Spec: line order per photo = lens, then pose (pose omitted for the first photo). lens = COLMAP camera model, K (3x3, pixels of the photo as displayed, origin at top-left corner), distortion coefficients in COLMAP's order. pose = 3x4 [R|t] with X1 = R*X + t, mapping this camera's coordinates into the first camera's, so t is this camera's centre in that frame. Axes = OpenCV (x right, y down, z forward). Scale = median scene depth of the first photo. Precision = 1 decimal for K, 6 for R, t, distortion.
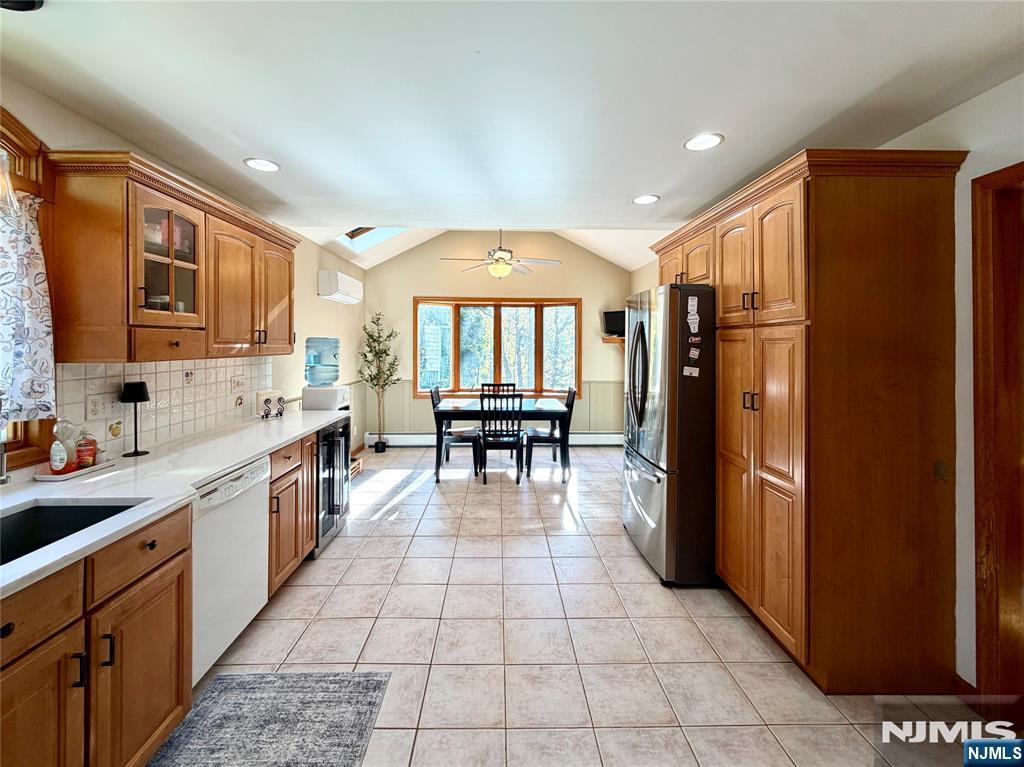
lens RADIAL K [[442.3, 0, 507.0], [0, 442.3, 342.9], [0, 0, 1]] dist [0.000124, 0.000042]
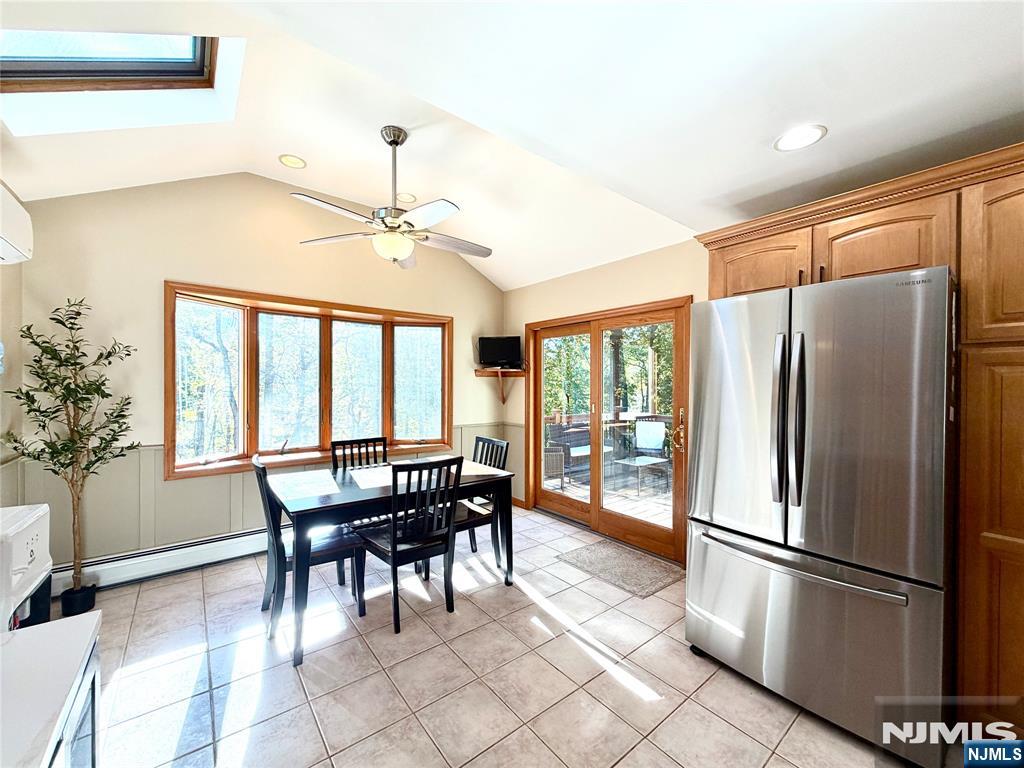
lens RADIAL K [[406.9, 0, 508.3], [0, 406.9, 384.3], [0, 0, 1]] dist [-0.001466, -0.000199]
pose [[0.795948, 0.005437, 0.605341, -0.183129], [-0.006564, 0.999978, -0.000351, 0.012405], [-0.605330, -0.003694, 0.795966, 0.395655]]
